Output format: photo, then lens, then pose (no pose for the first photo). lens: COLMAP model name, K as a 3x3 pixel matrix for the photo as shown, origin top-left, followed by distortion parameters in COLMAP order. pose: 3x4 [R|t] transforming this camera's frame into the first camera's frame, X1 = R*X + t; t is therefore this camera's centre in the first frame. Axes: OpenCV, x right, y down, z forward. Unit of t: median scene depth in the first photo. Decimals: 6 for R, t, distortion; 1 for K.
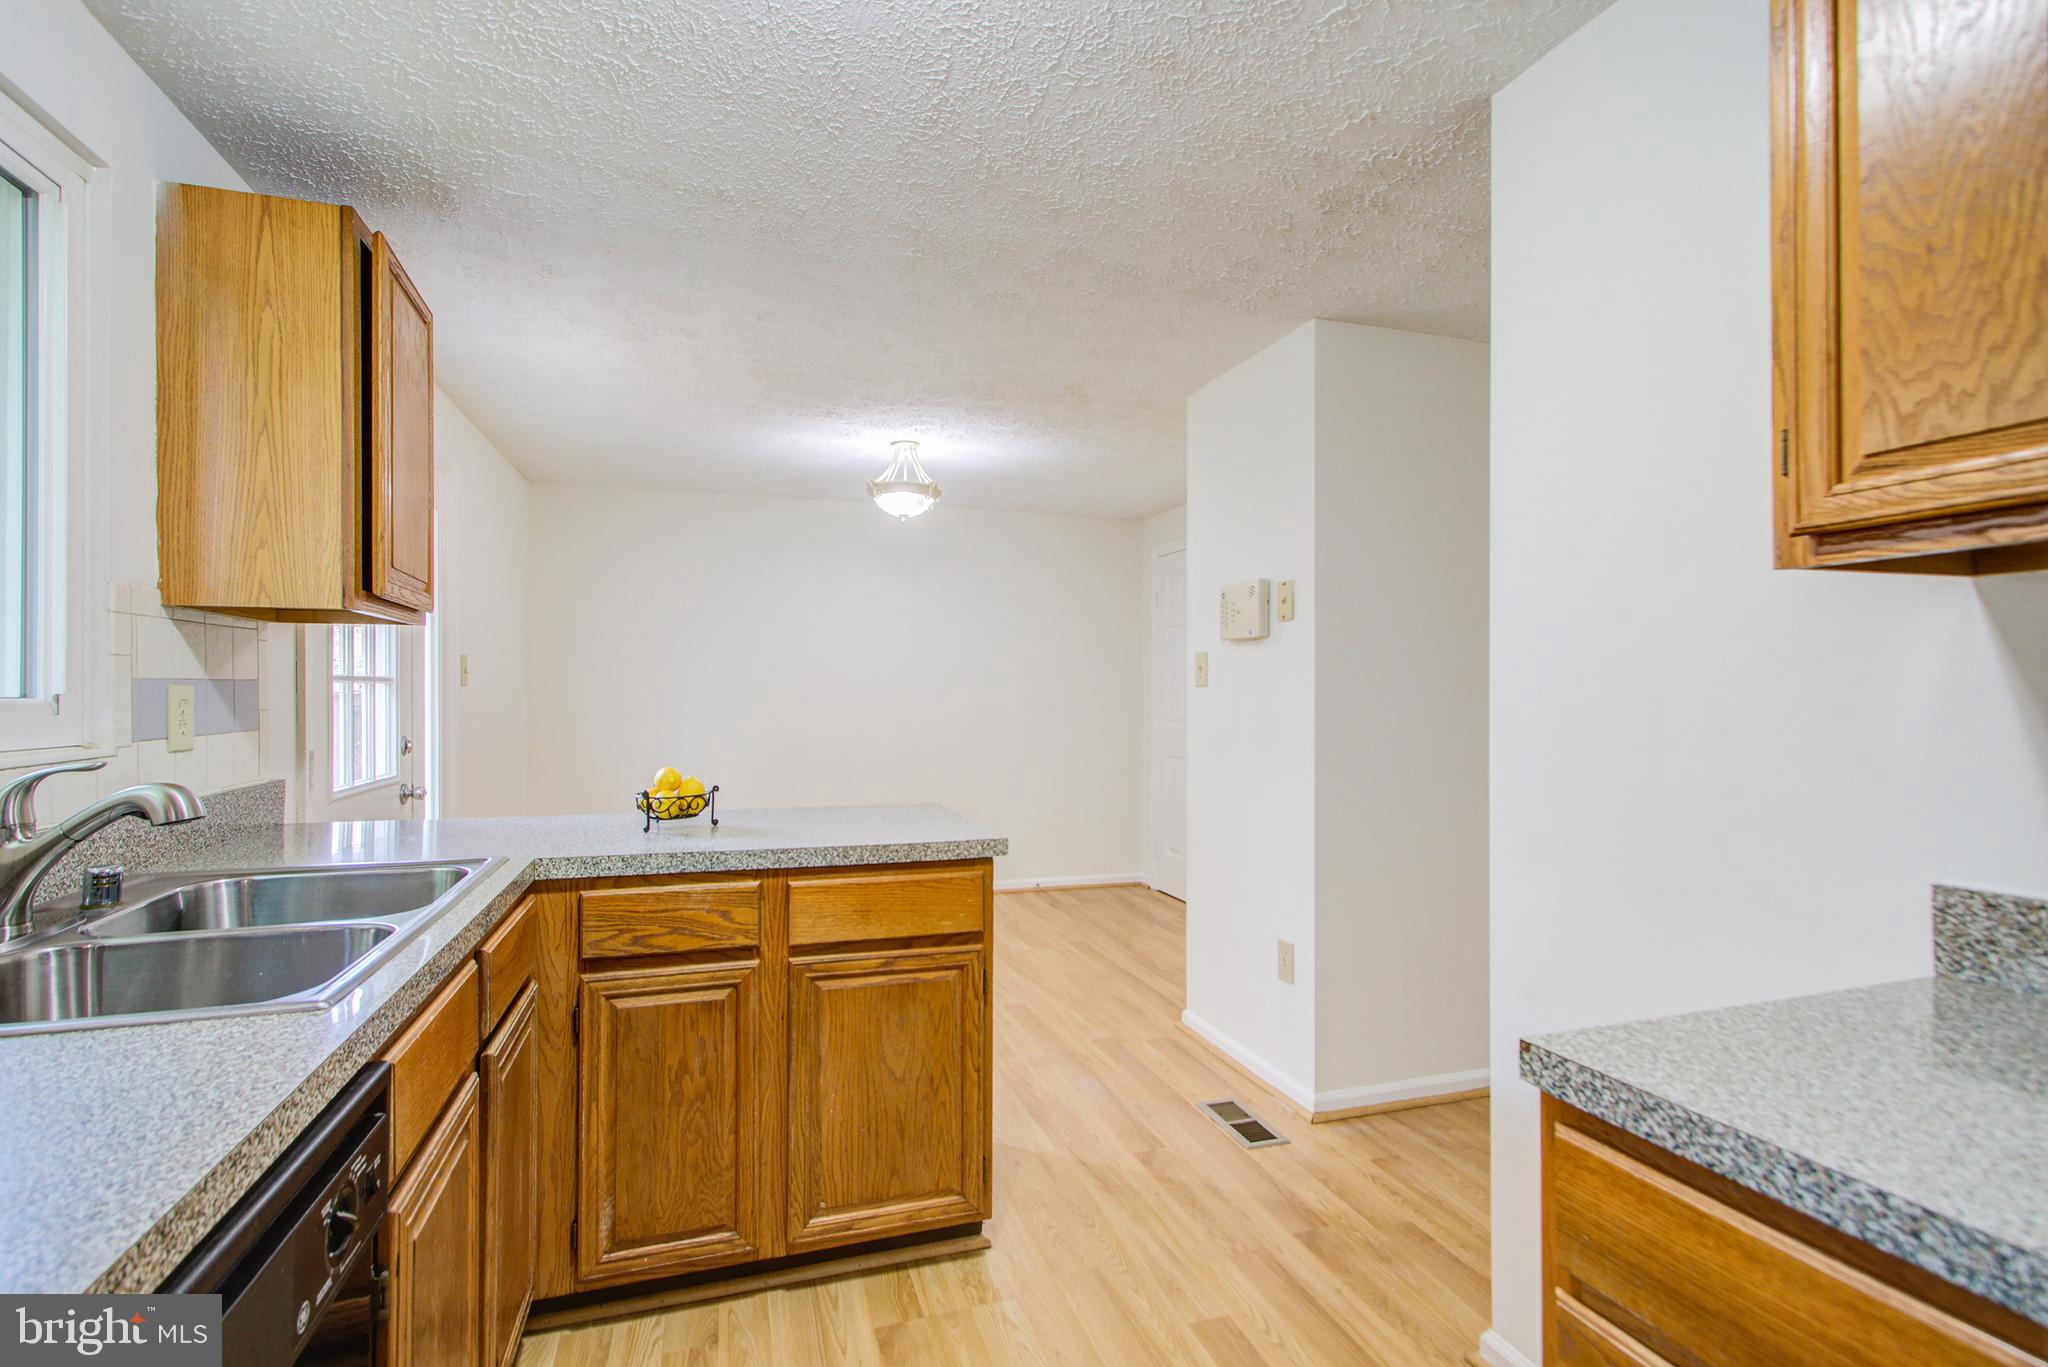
lens RADIAL K [[977.8, 0, 1024.0], [0, 977.8, 683.5], [0, 0, 1]] dist [0.000987, 0.000082]
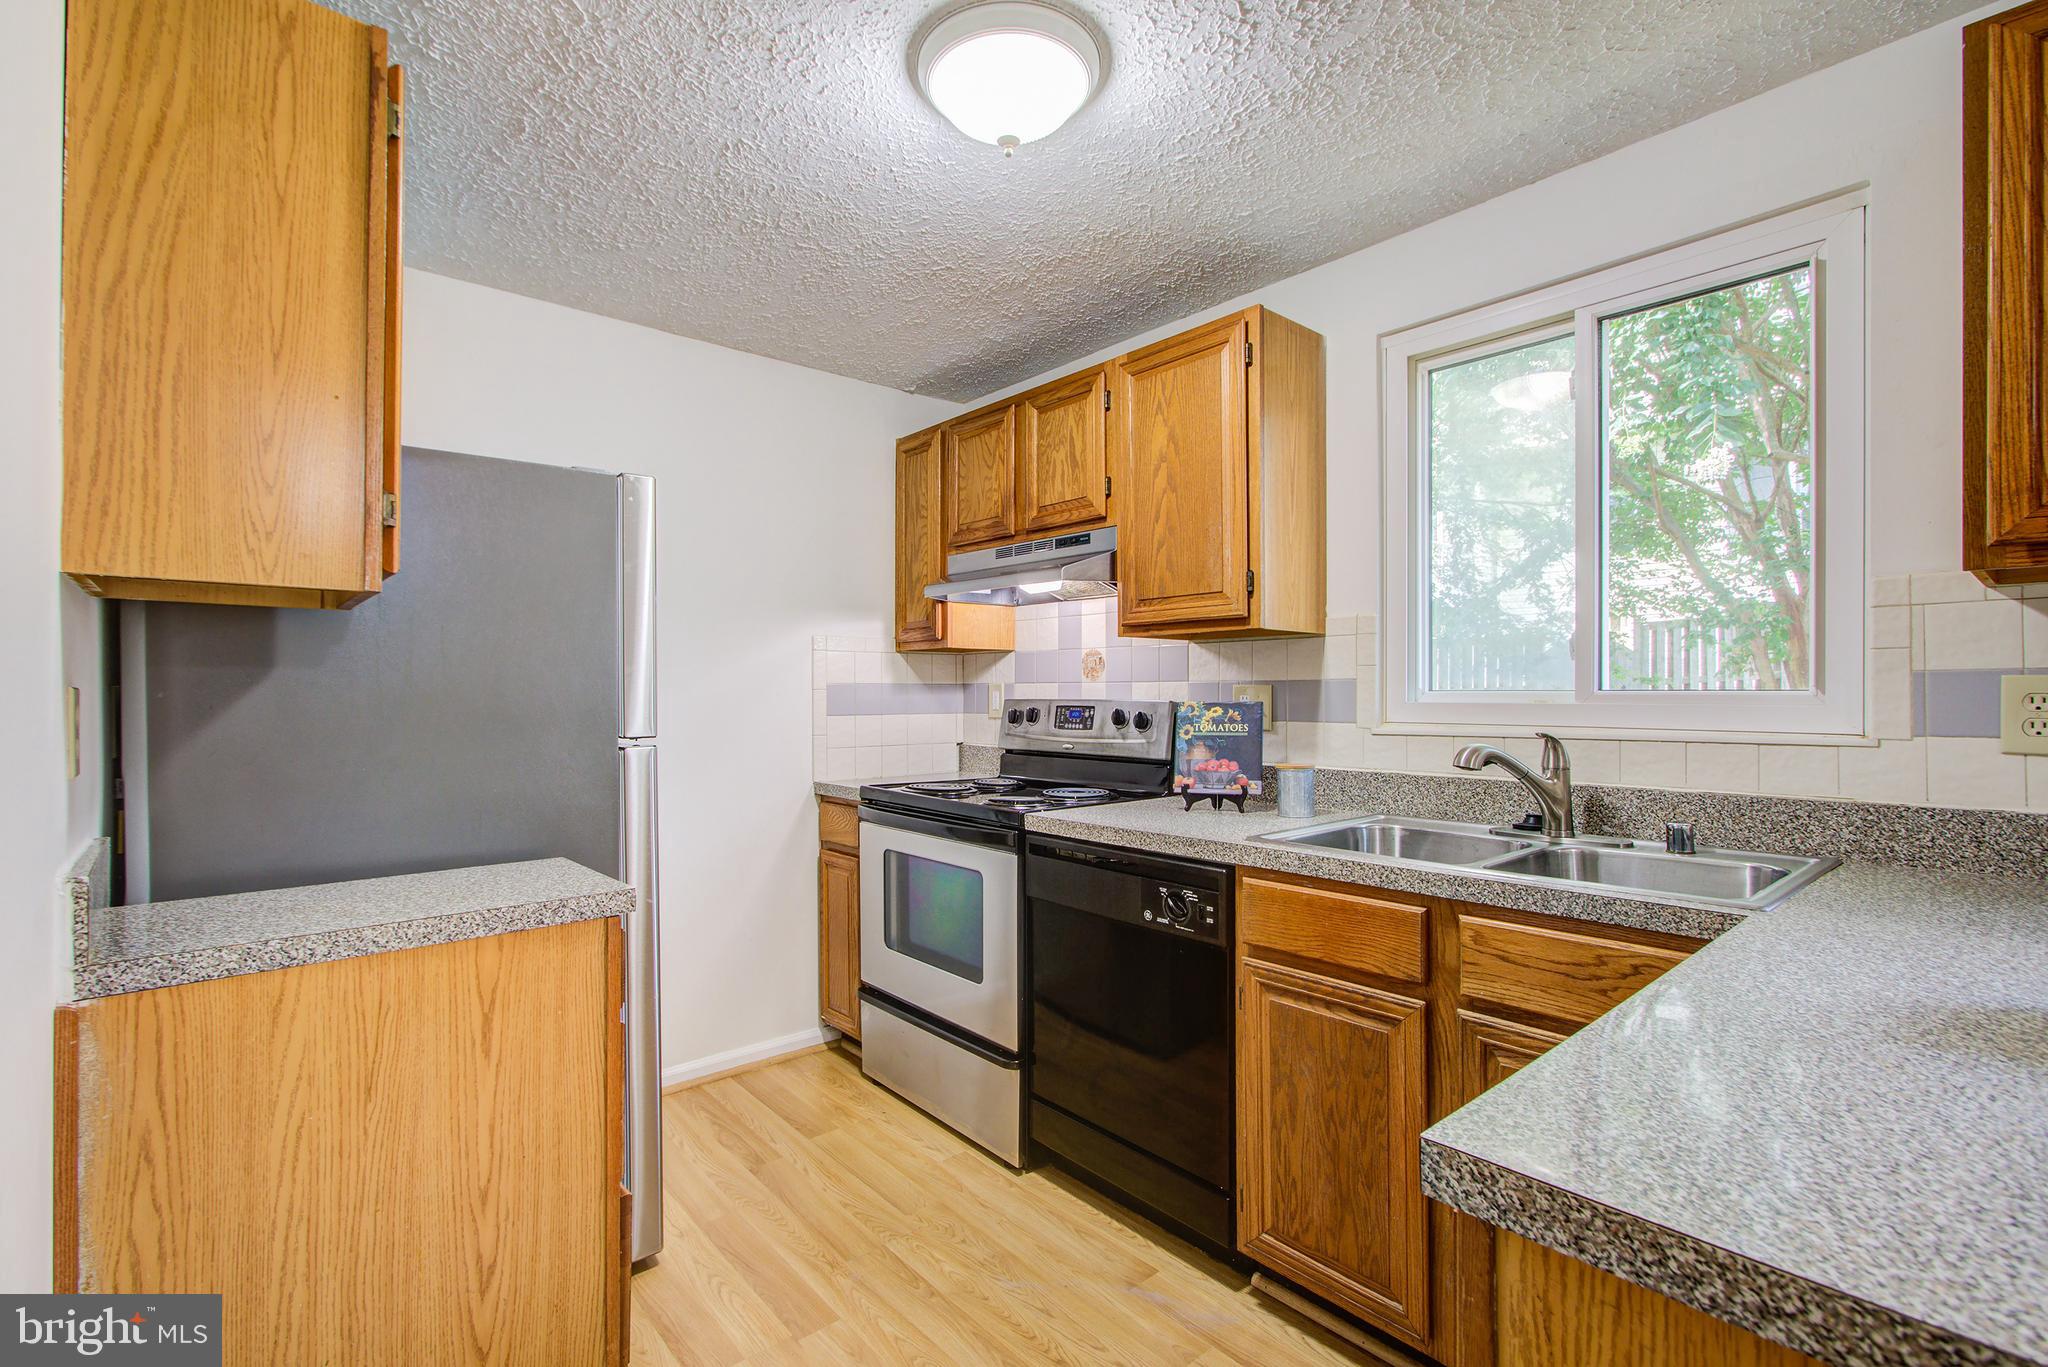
lens RADIAL K [[928.5, 0, 1013.8], [0, 928.5, 689.1], [0, 0, 1]] dist [0.000146, 0.000433]
pose [[-0.925377, -0.002895, -0.379037, 0.173822], [0.000954, 0.999950, -0.009967, 0.014191], [0.379047, -0.009585, -0.925328, 0.955122]]
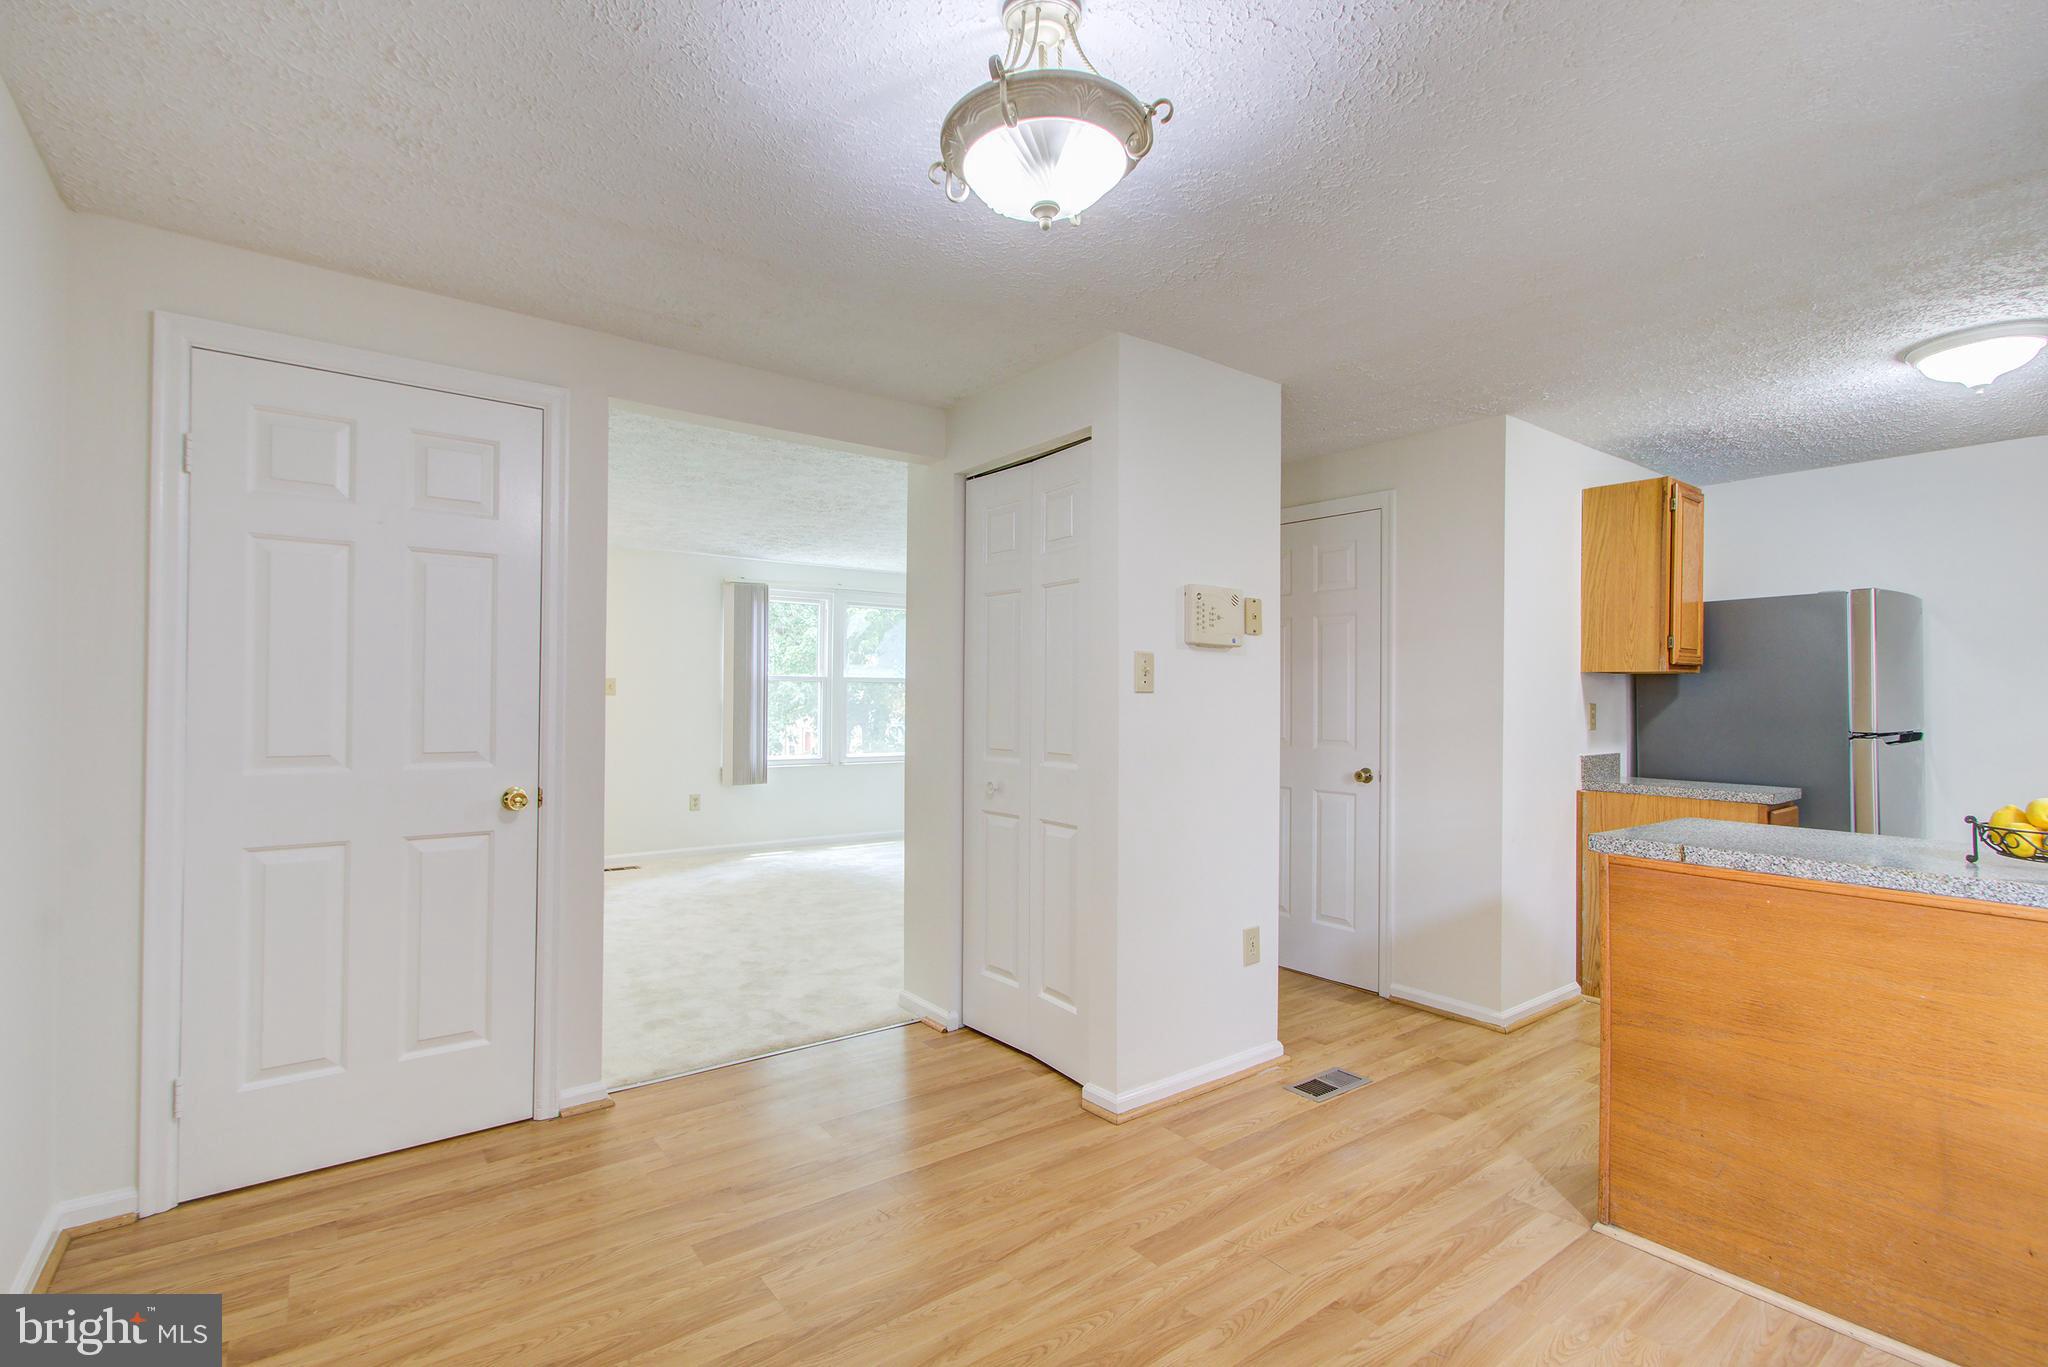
lens RADIAL K [[928.5, 0, 1013.8], [0, 928.5, 689.1], [0, 0, 1]] dist [0.000146, 0.000433]
pose [[-0.325316, 0.001563, 0.945604, -0.688751], [-0.014916, 0.999866, -0.006785, 0.008756], [-0.945488, -0.016312, -0.325249, 1.746849]]
